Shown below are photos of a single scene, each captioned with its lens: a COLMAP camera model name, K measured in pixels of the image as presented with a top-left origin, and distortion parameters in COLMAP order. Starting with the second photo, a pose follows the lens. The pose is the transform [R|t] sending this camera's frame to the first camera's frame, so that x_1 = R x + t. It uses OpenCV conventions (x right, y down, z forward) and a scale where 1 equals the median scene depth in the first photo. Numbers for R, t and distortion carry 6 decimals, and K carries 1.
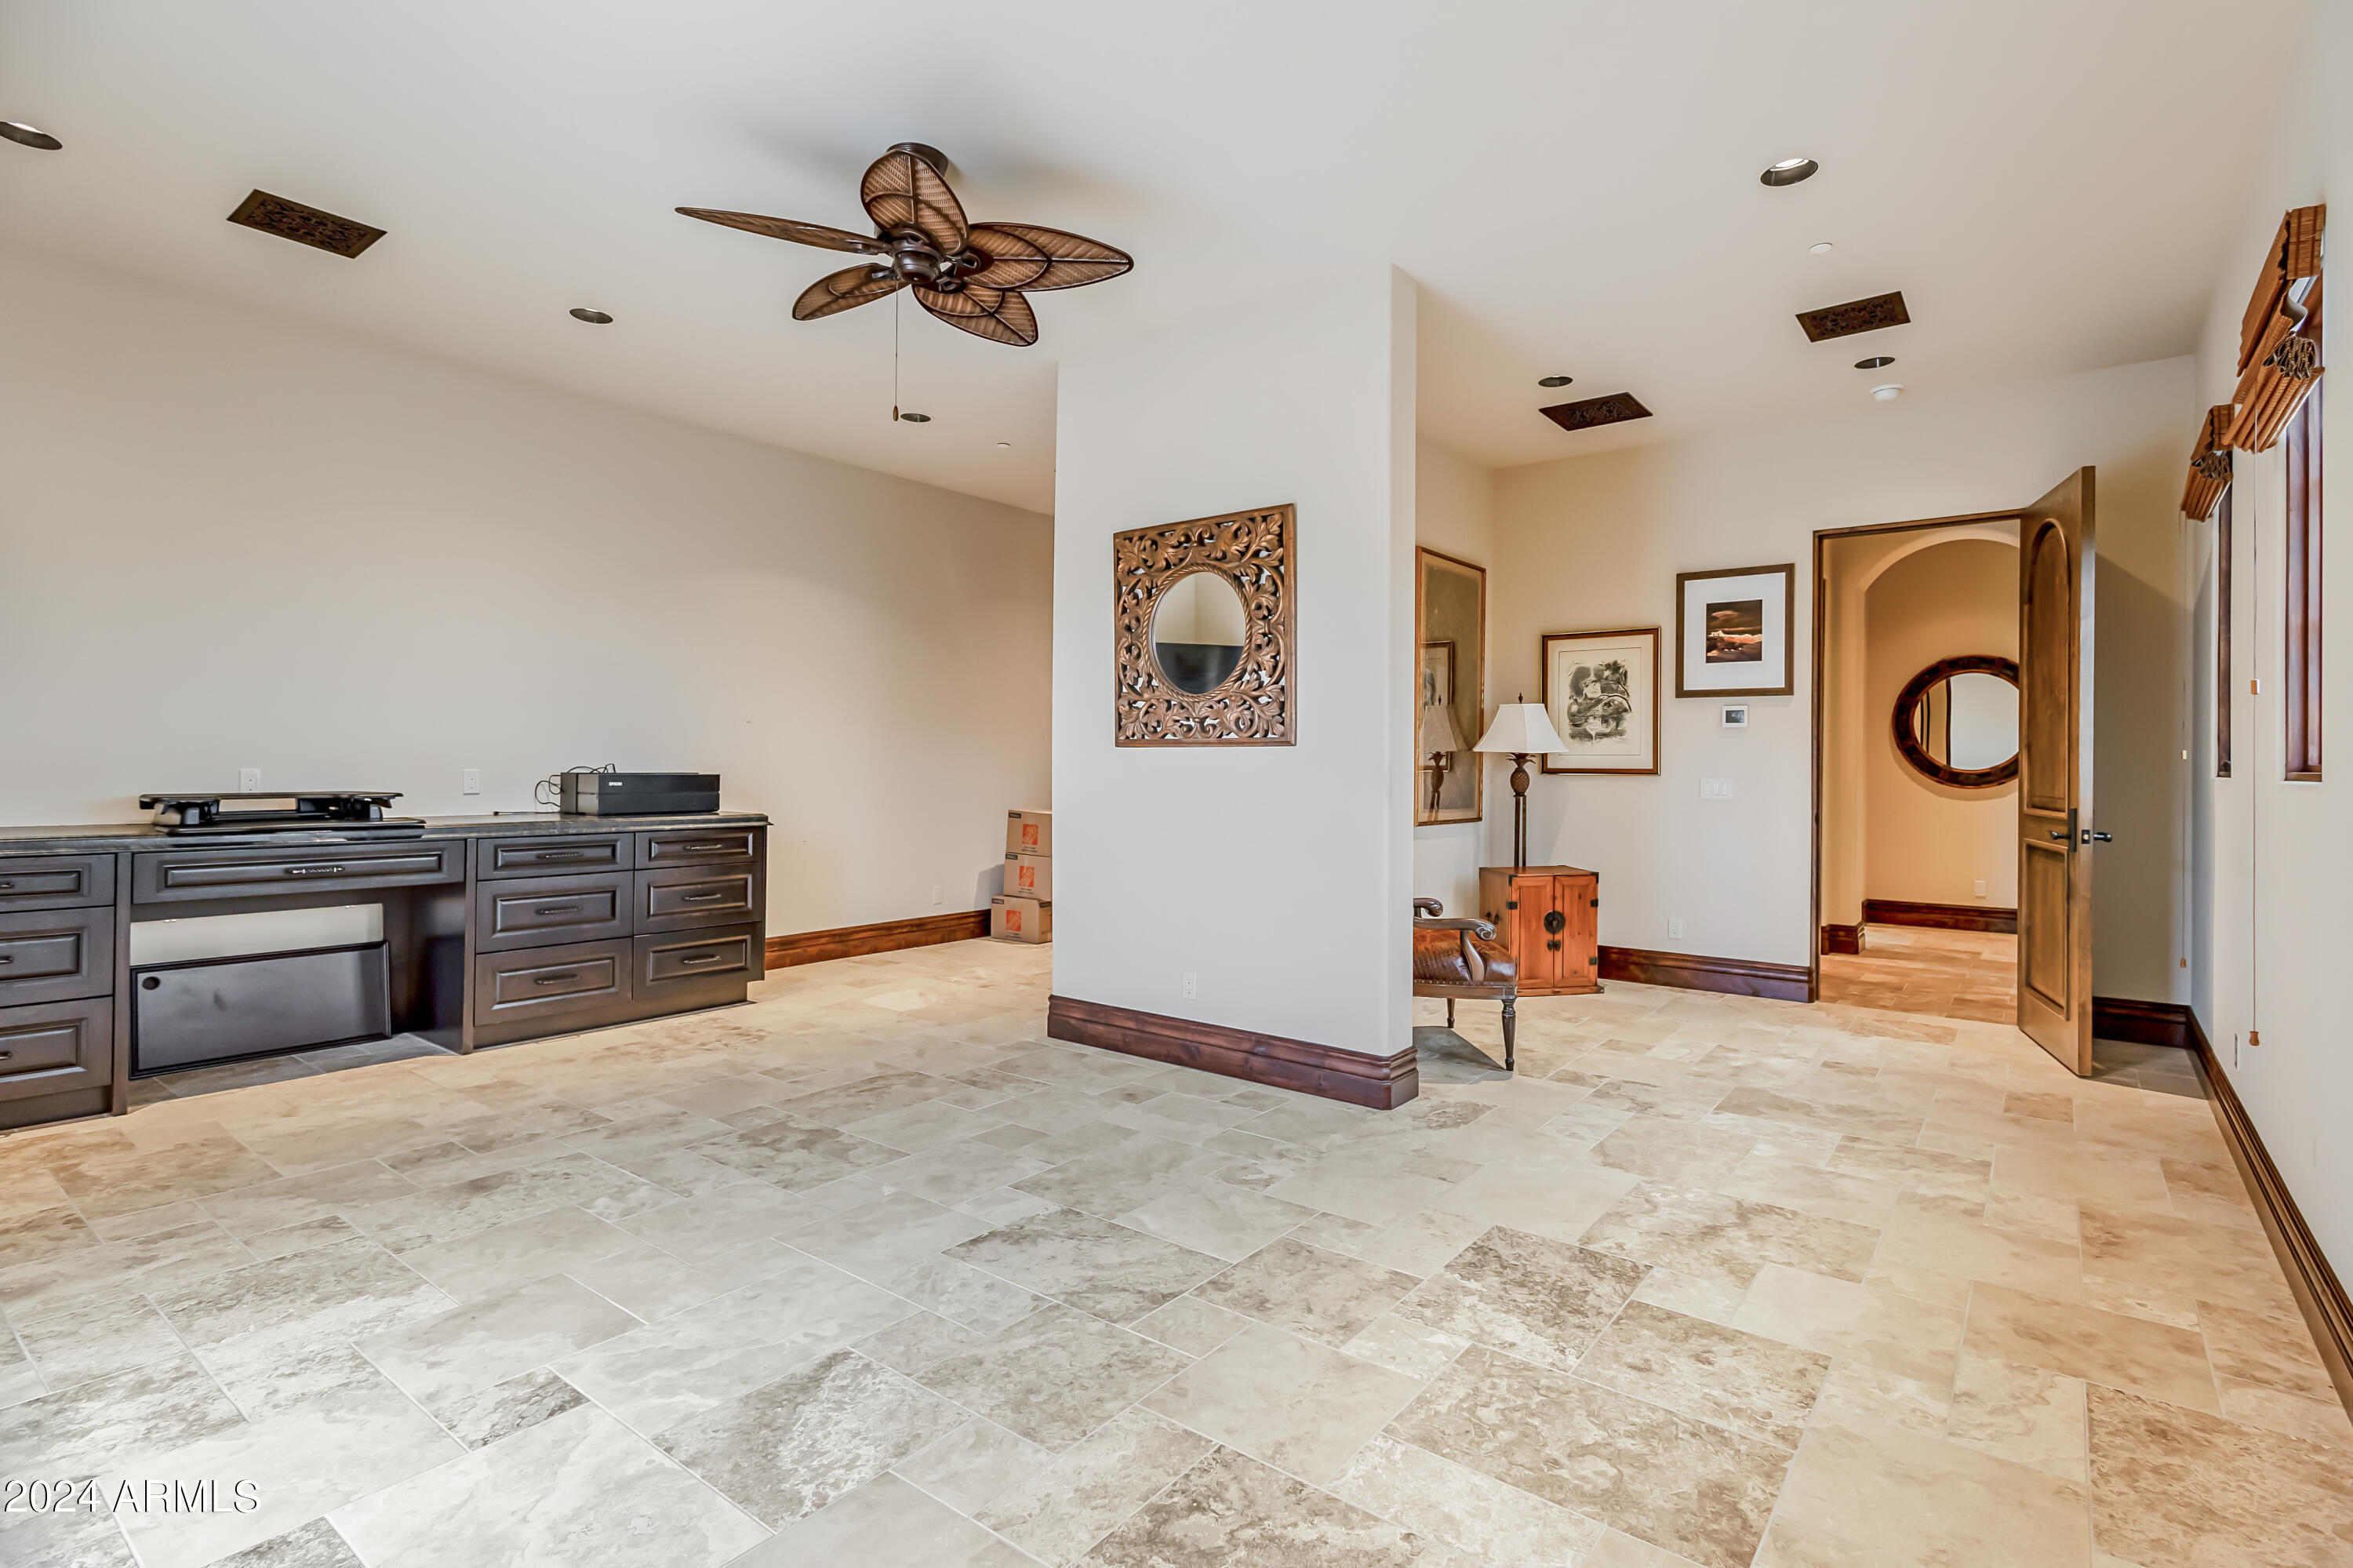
lens RADIAL K [[1133.8, 0, 1176.3], [0, 1133.8, 776.1], [0, 0, 1]] dist [0.005656, -0.002136]
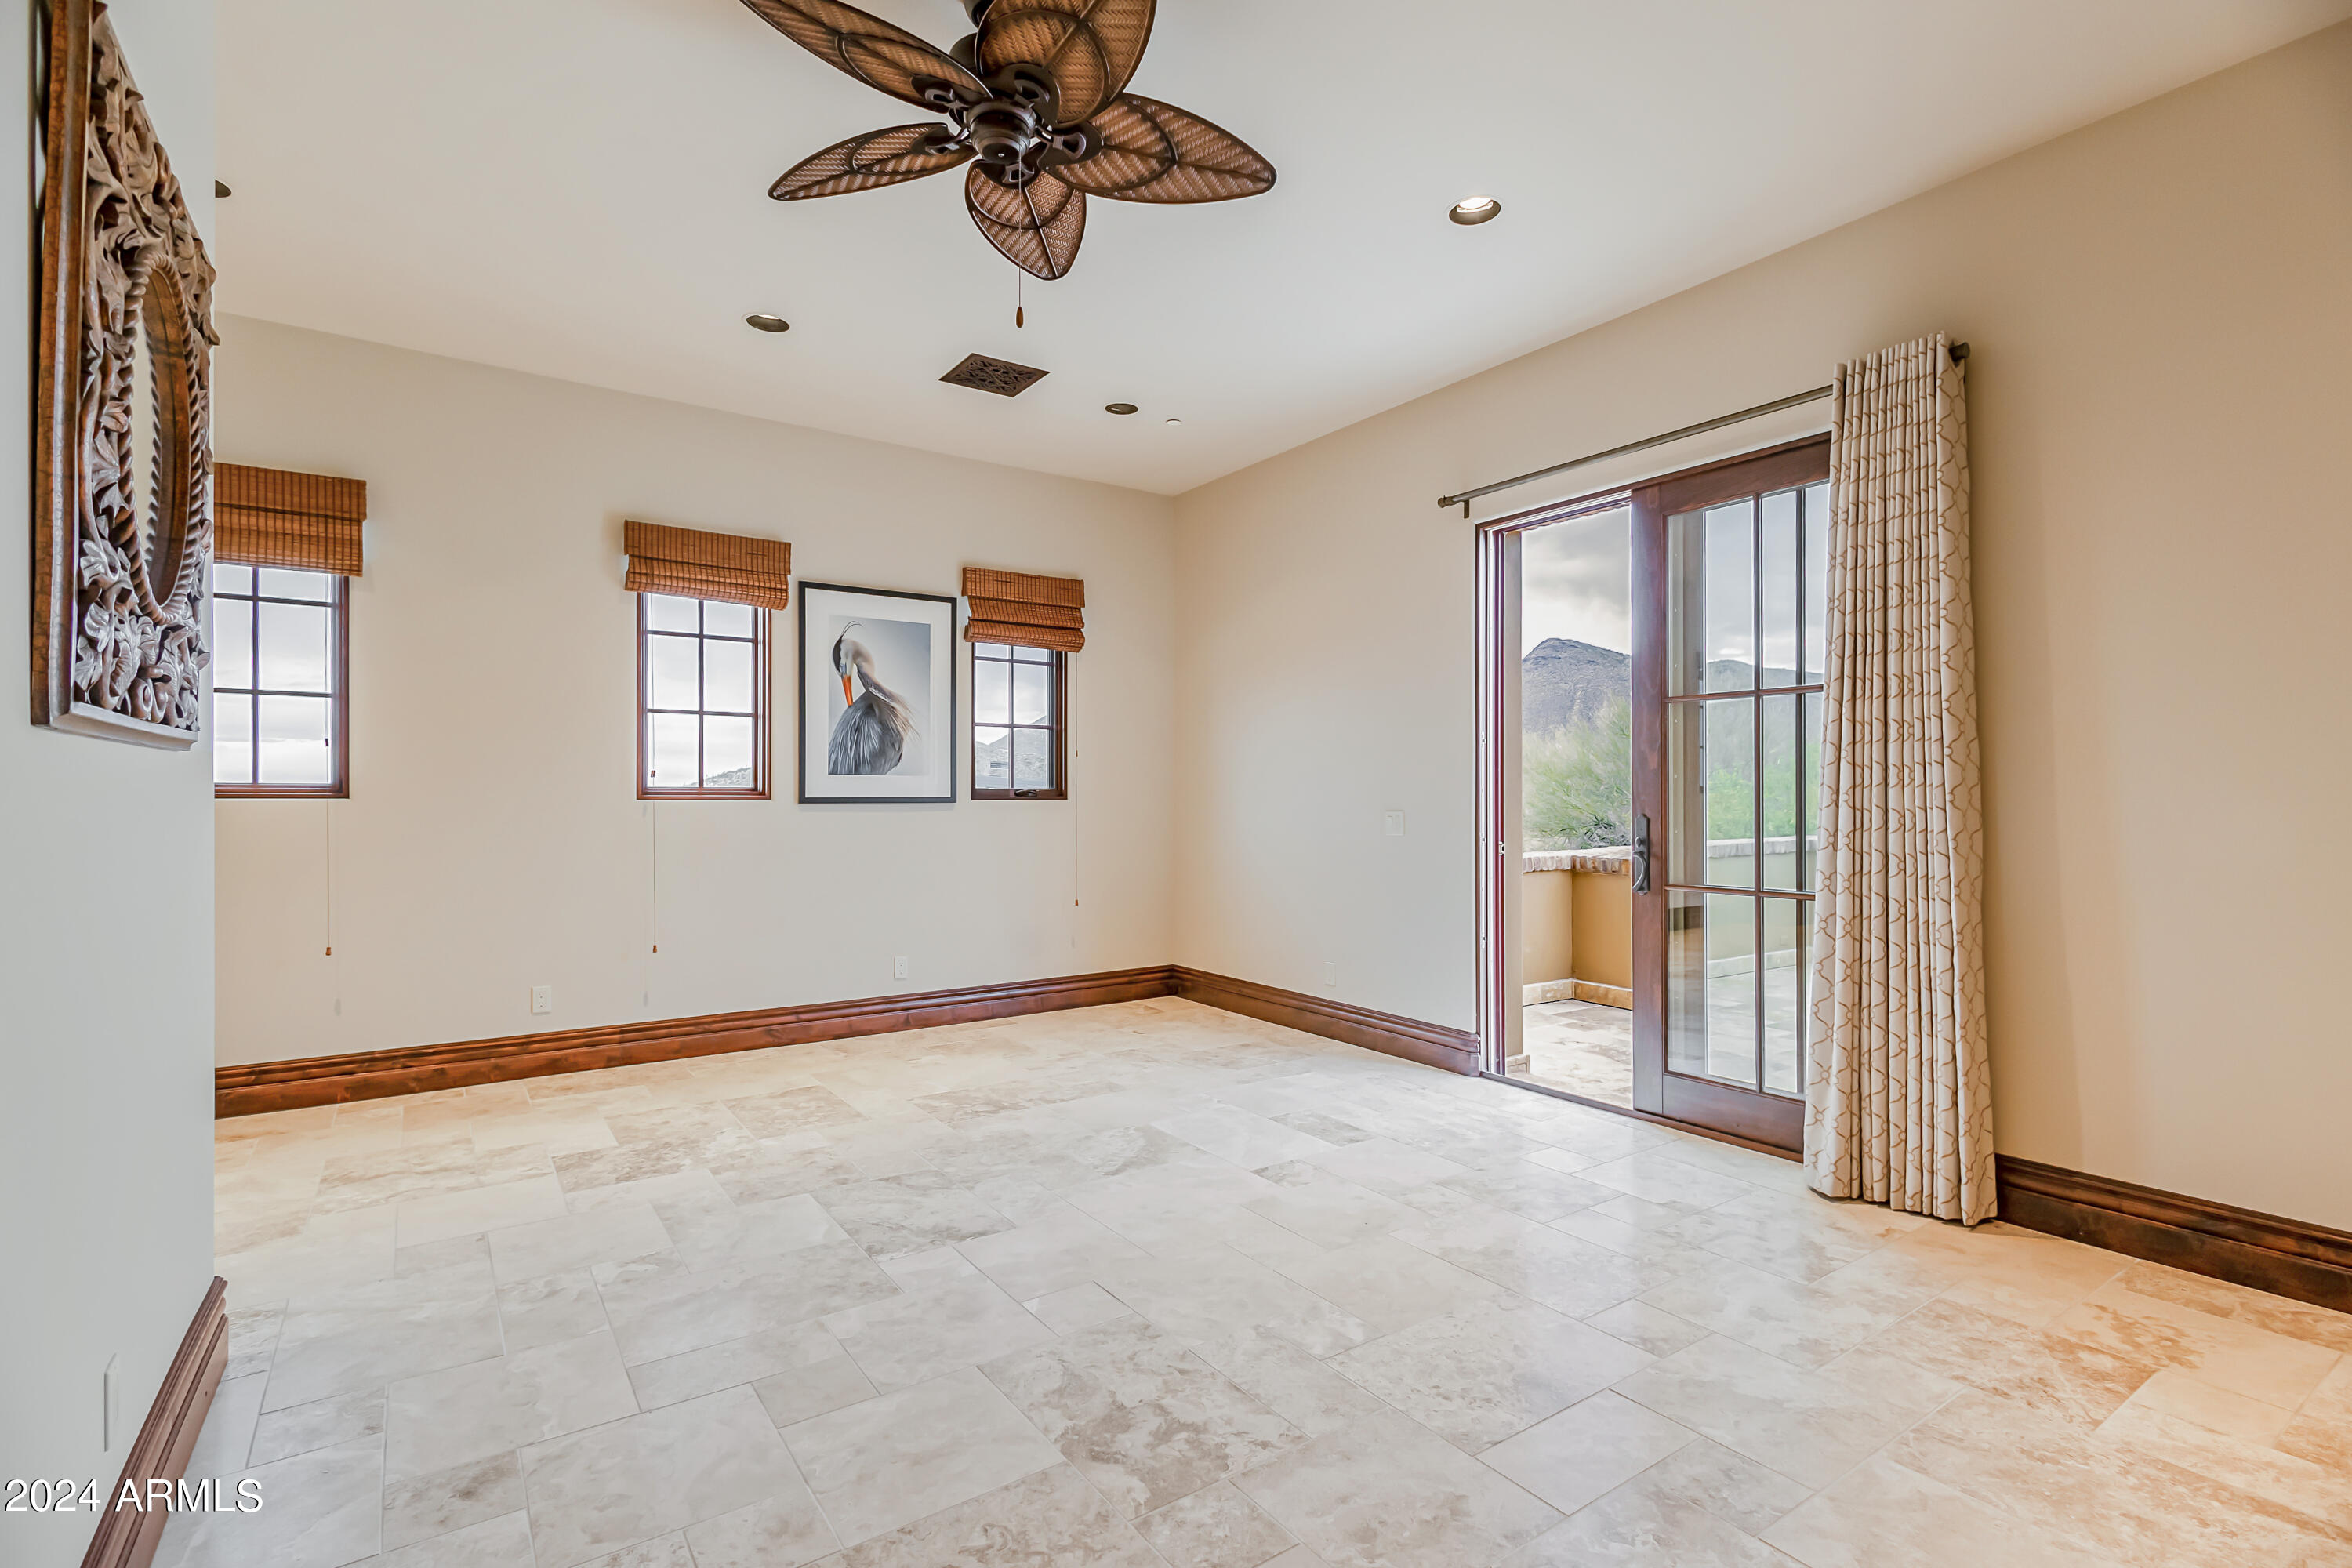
lens RADIAL K [[1133.3, 0, 1177.1], [0, 1133.3, 782.0], [0, 0, 1]] dist [0.005656, -0.002136]
pose [[-0.957705, -0.007382, 0.287656, -0.697914], [-0.008454, 0.999961, -0.002484, -0.029530], [-0.287626, -0.004810, -0.957731, 2.078218]]
